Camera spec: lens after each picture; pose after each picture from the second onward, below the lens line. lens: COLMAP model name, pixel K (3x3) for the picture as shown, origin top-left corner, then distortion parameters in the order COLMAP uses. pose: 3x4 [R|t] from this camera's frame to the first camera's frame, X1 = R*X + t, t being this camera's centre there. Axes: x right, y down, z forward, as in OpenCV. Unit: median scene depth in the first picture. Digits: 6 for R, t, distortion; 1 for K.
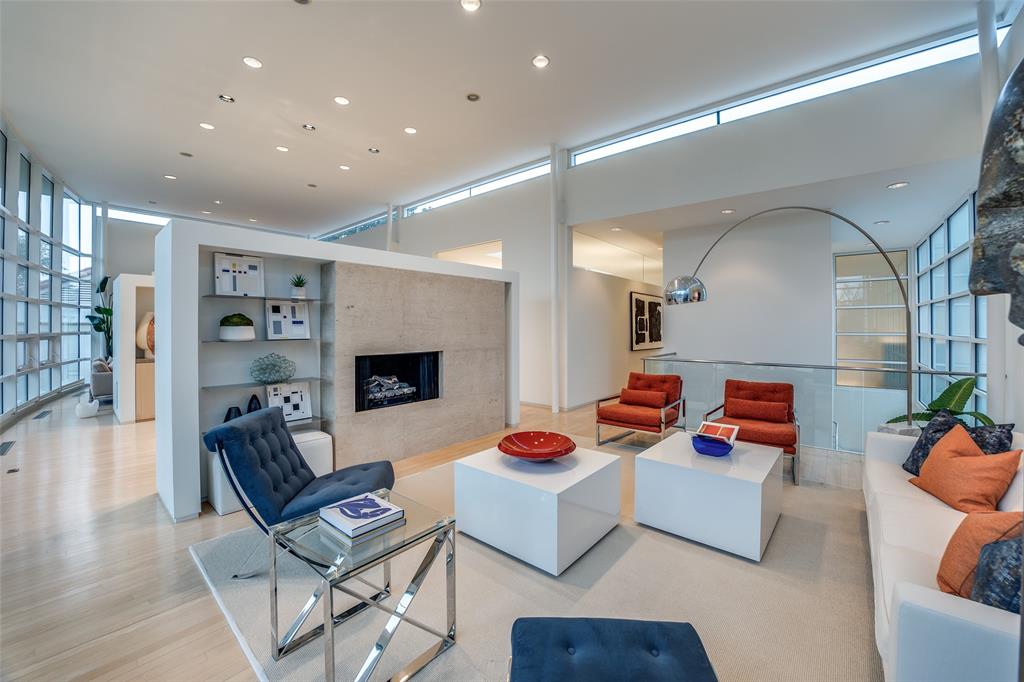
lens RADIAL K [[397.2, 0, 511.7], [0, 397.2, 325.3], [0, 0, 1]] dist [-0.042814, 0.000041]
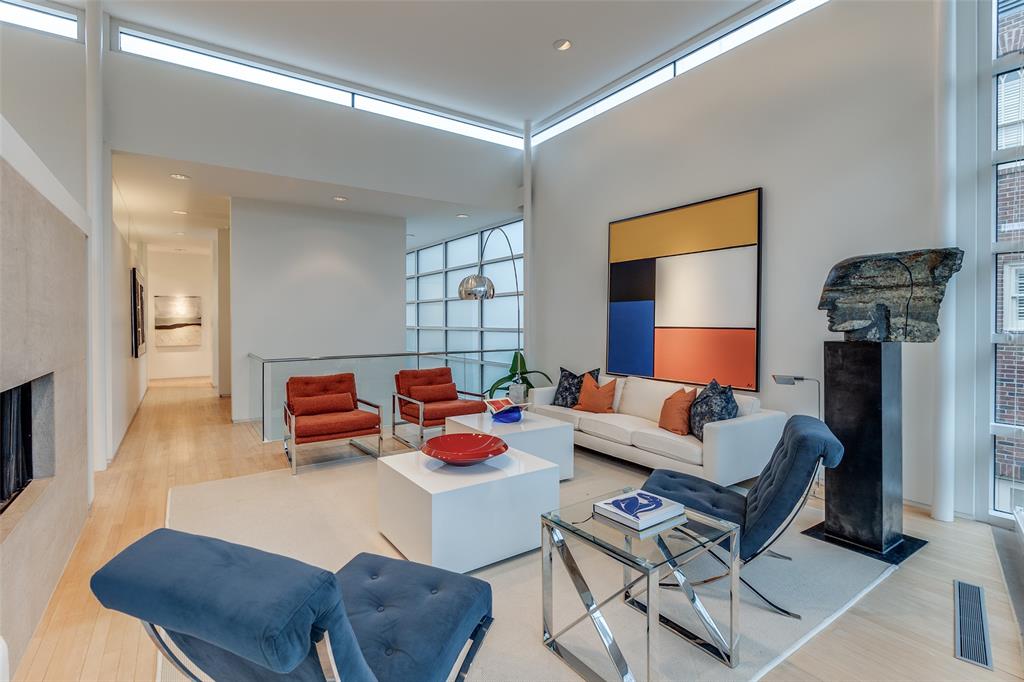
lens RADIAL K [[479.9, 0, 511.6], [0, 479.9, 321.0], [0, 0, 1]] dist [-0.001230, -0.000120]
pose [[0.261667, -0.005492, 0.965143, -0.661929], [0.001763, 0.999985, 0.005212, 0.002158], [-0.965157, 0.000338, 0.261672, 0.405218]]
